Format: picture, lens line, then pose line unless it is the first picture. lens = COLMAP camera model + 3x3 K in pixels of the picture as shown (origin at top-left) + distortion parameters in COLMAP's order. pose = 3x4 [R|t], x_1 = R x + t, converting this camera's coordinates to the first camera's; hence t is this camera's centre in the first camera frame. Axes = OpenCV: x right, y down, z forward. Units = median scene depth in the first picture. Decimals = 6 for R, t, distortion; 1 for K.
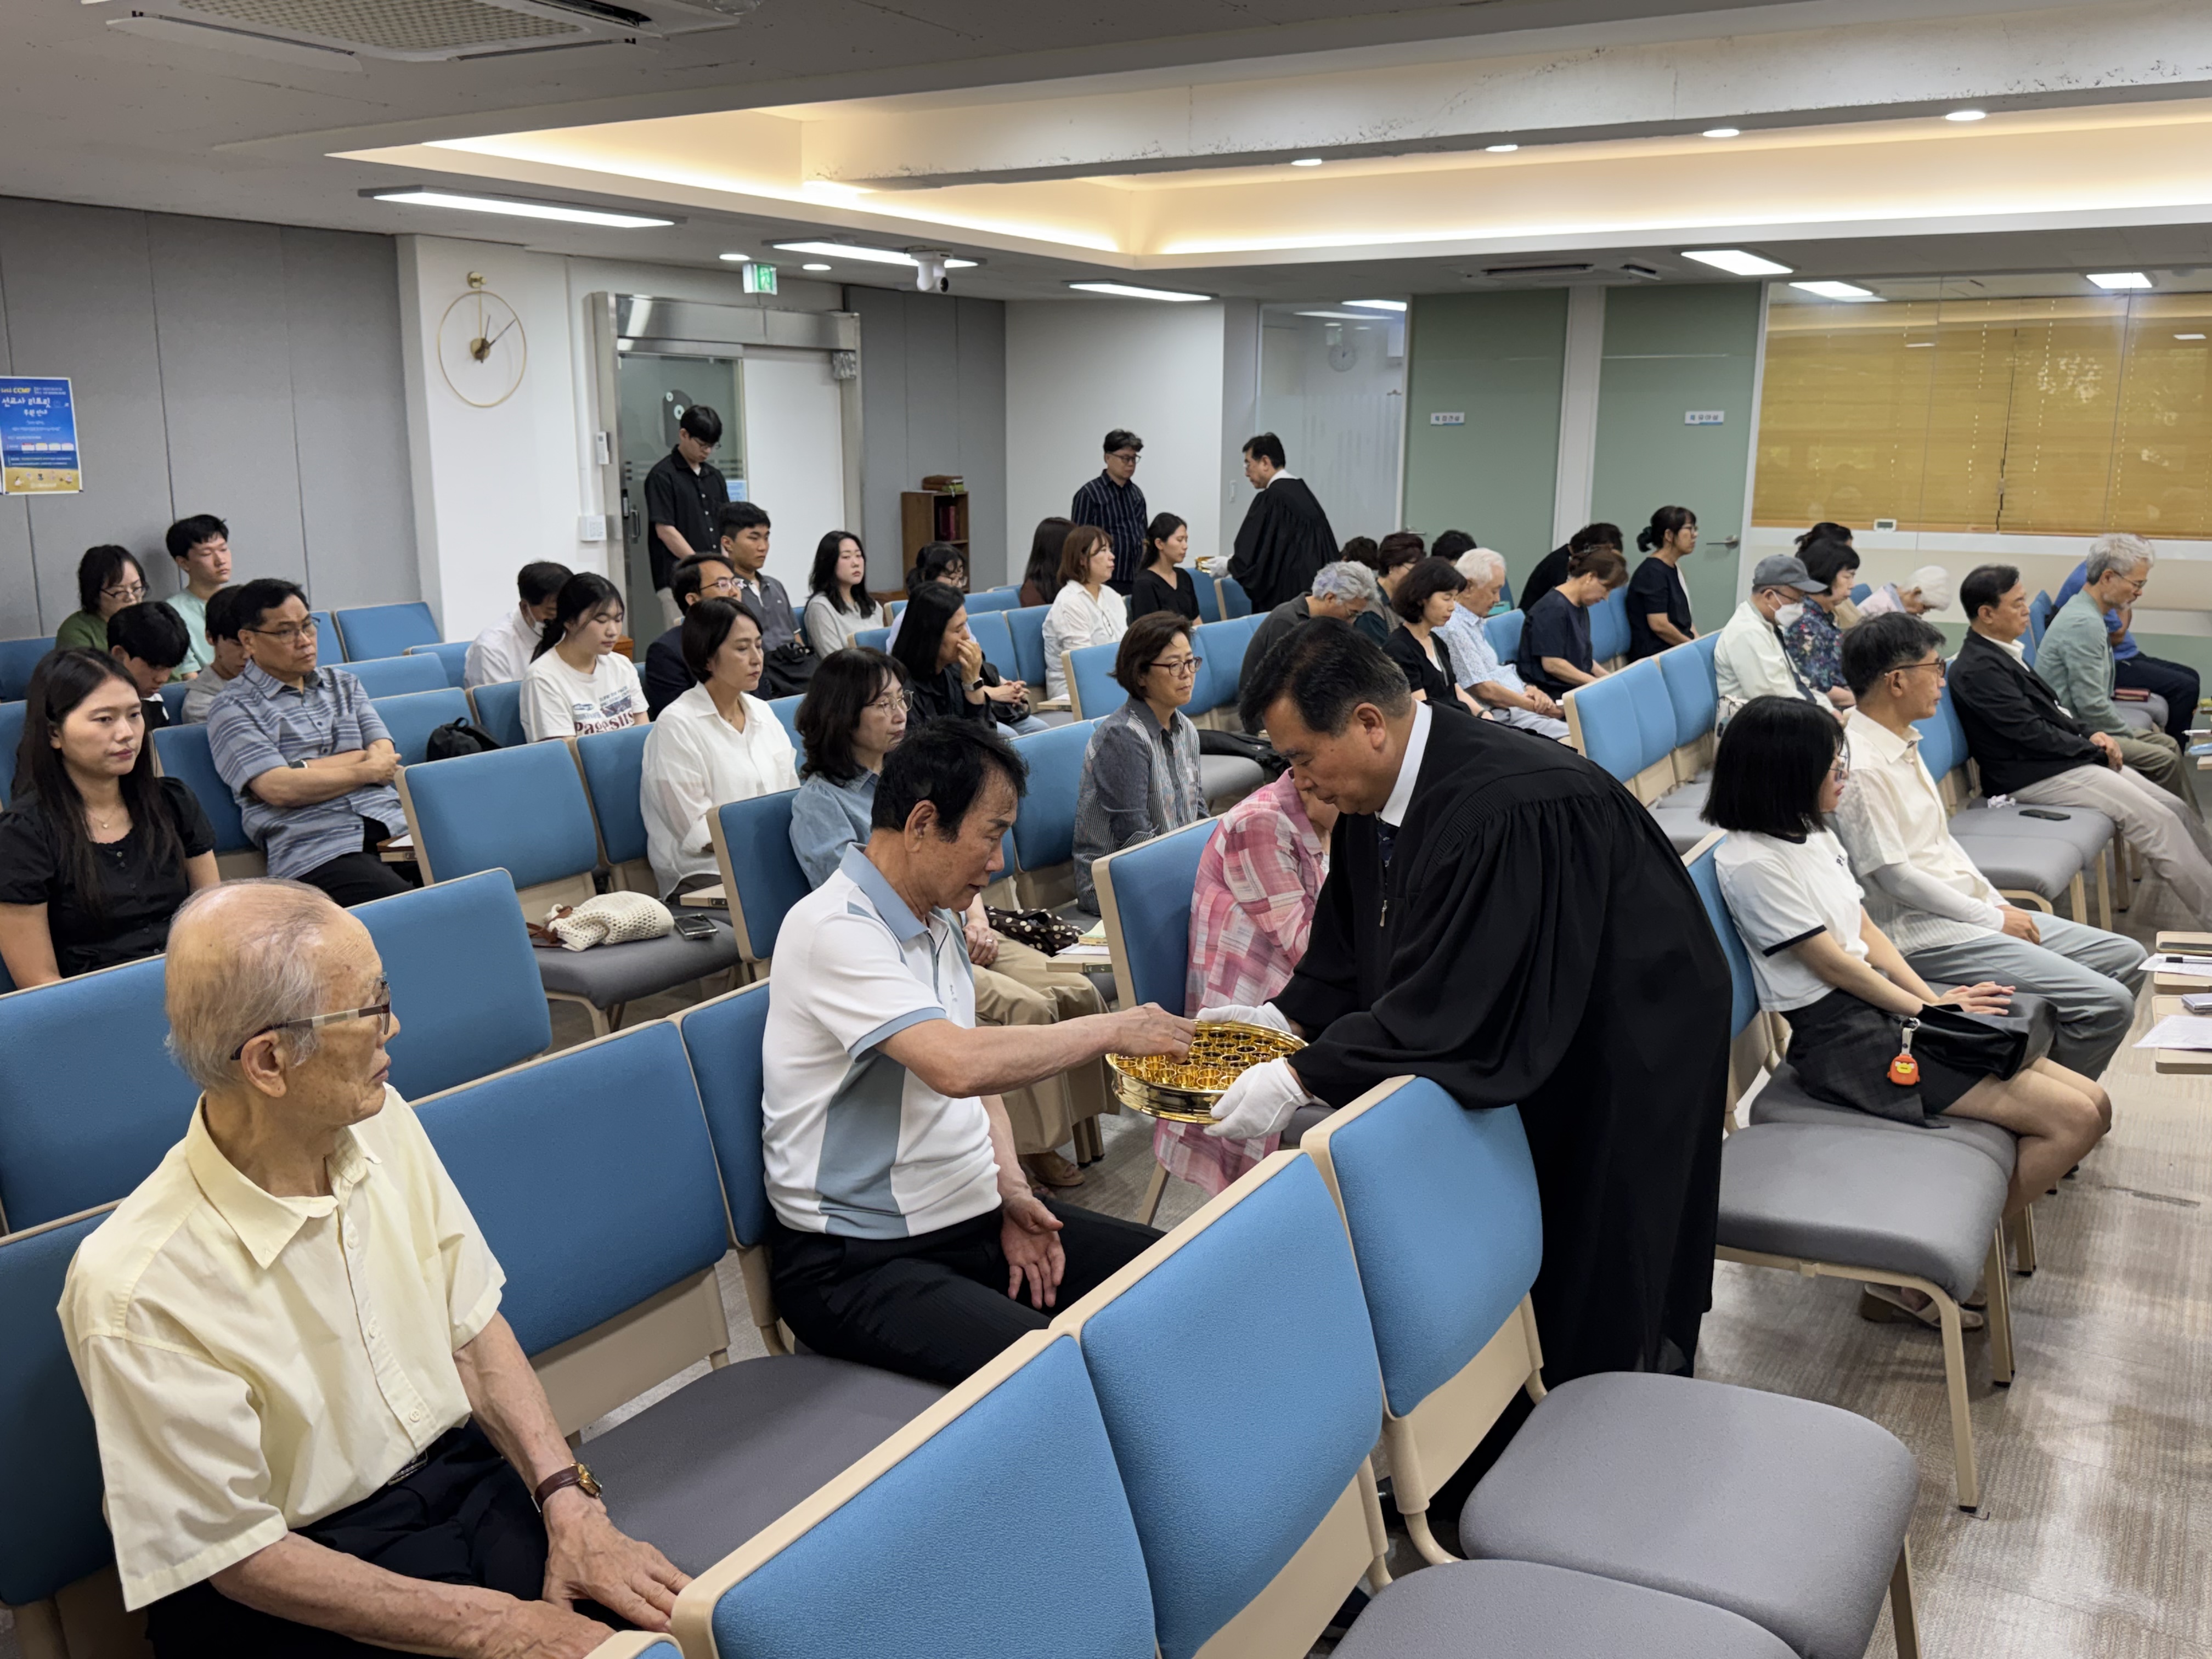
lens RADIAL K [[1951.9, 0, 1106.9], [0, 1951.9, 832.9], [0, 0, 1]] dist [0.004710, 0.000056]
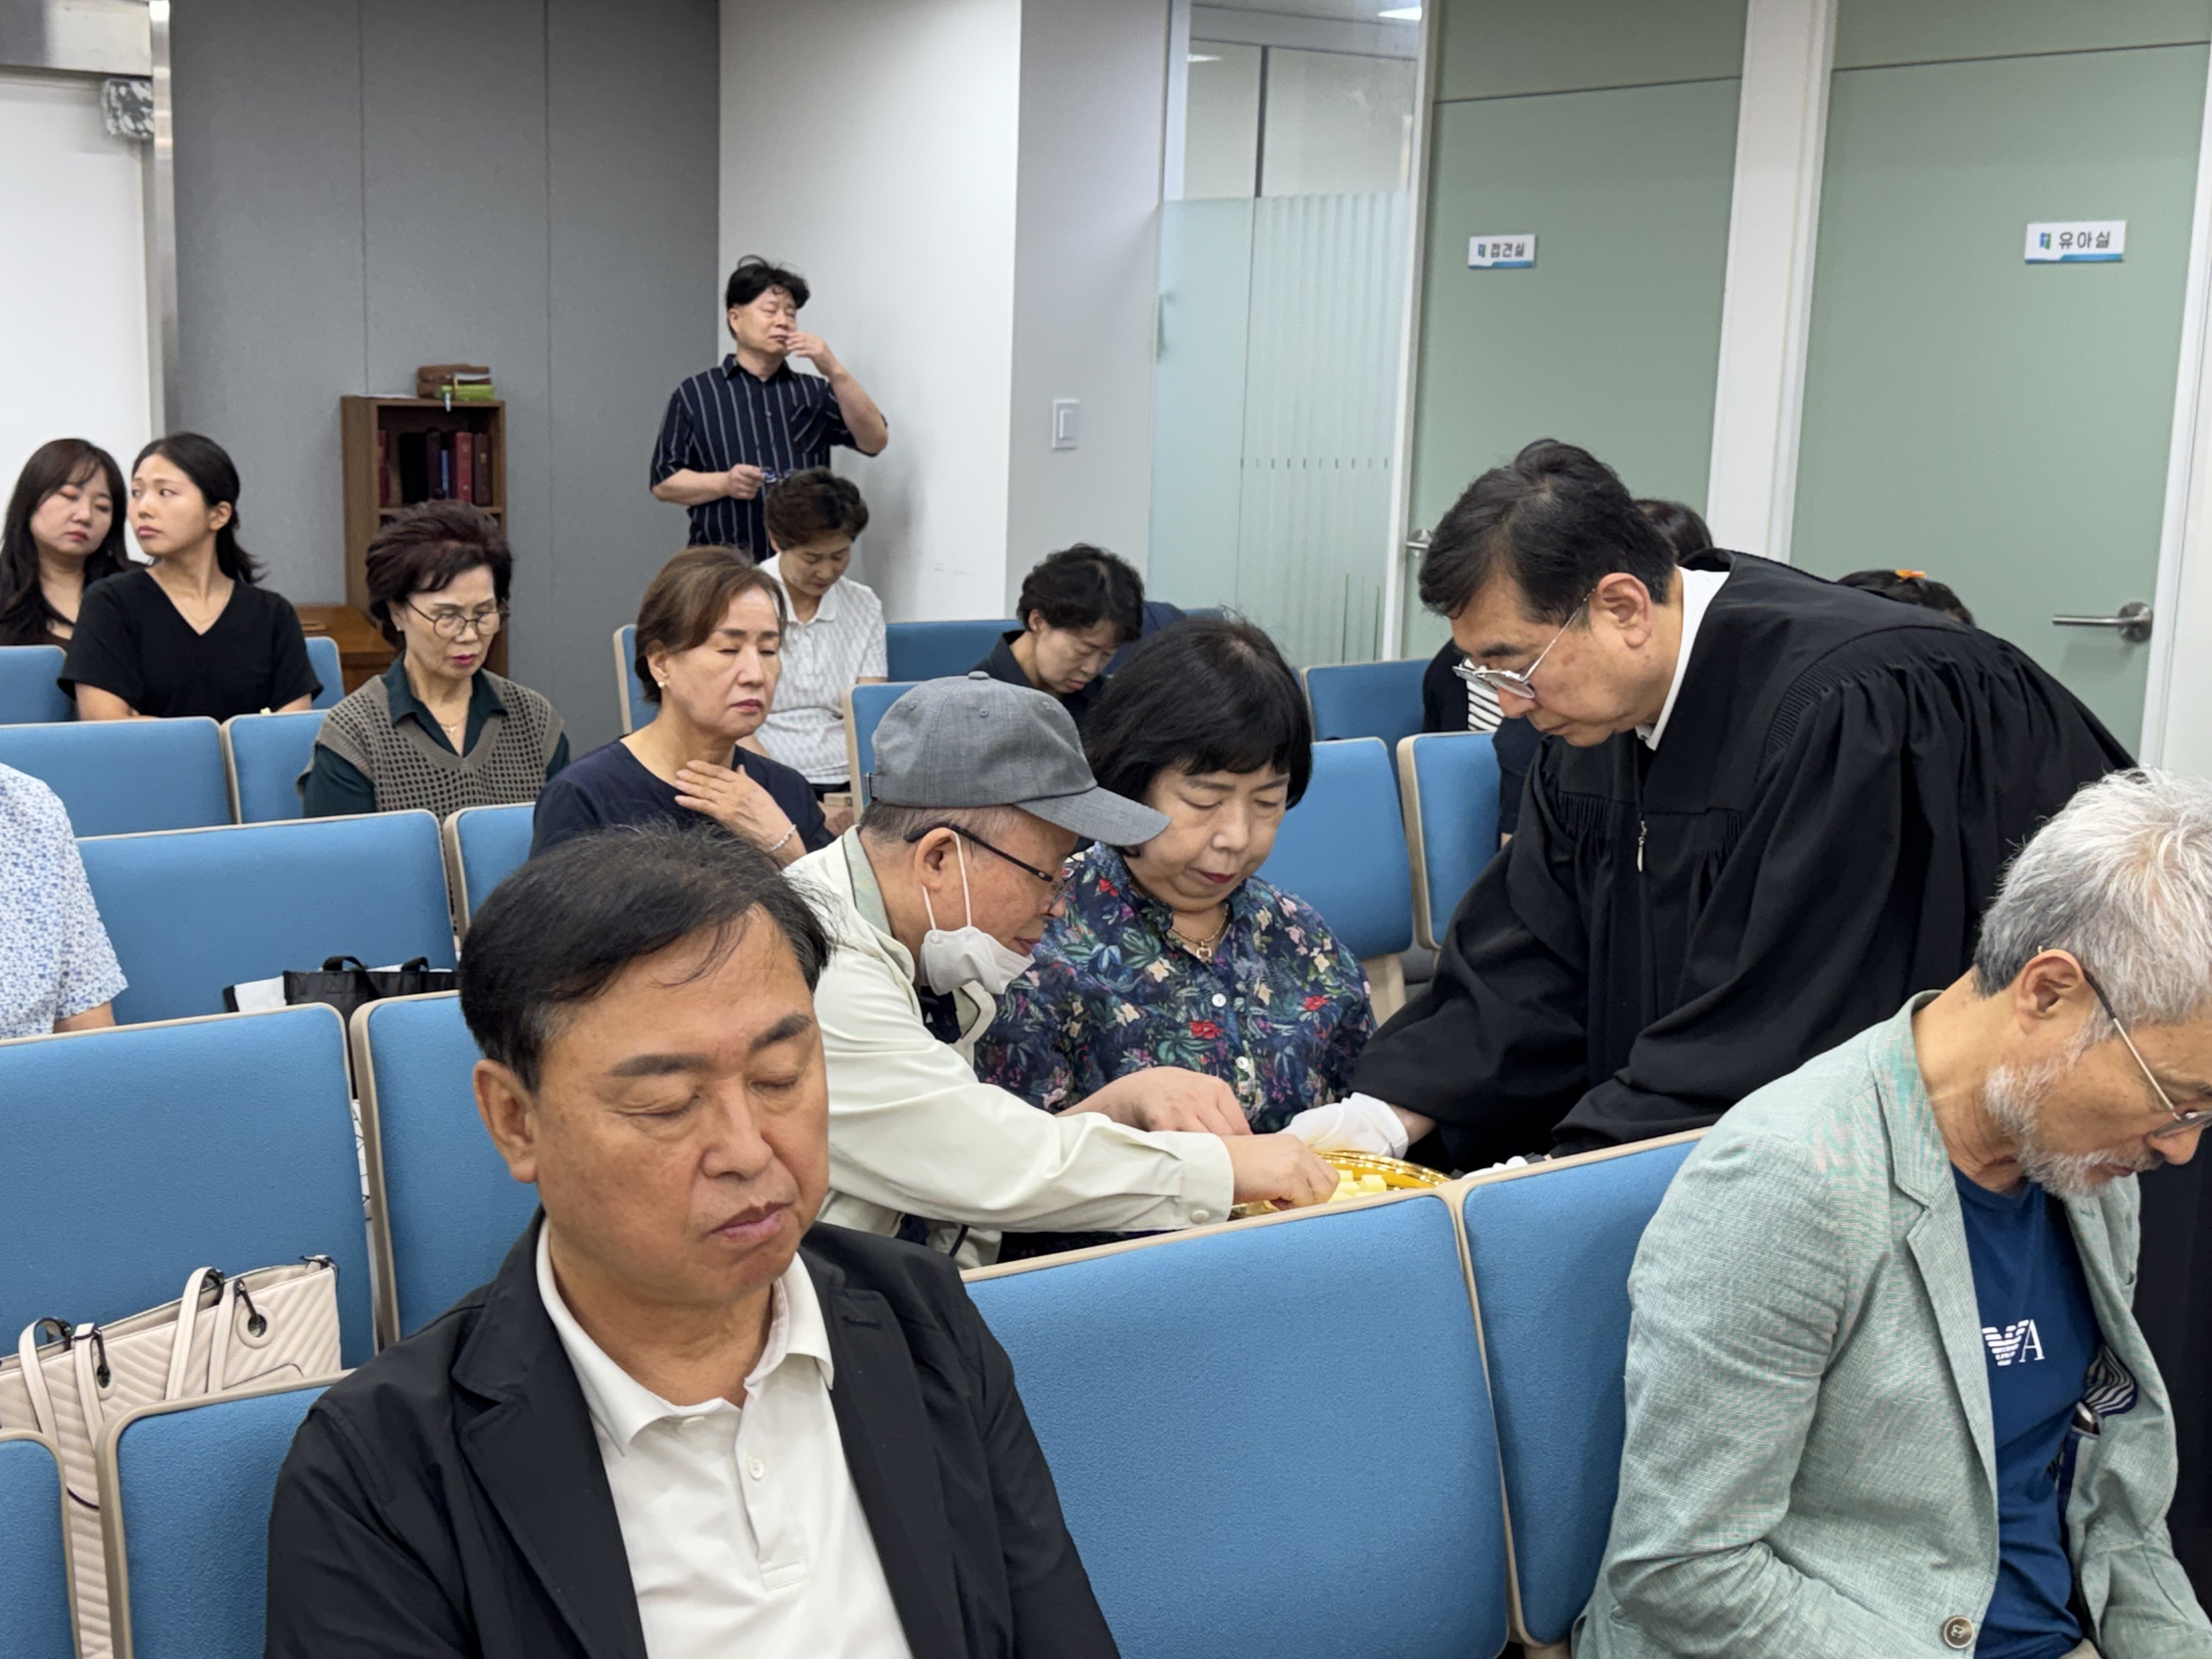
lens RADIAL K [[2845.5, 0, 1104.4], [0, 2845.5, 828.7], [0, 0, 1]] dist [-0.017109, 0.000000]
pose [[0.910901, 0.094203, -0.401727, 0.357186], [-0.112547, 0.993397, -0.022250, -0.086023], [0.396978, 0.065481, 0.915489, 0.506897]]
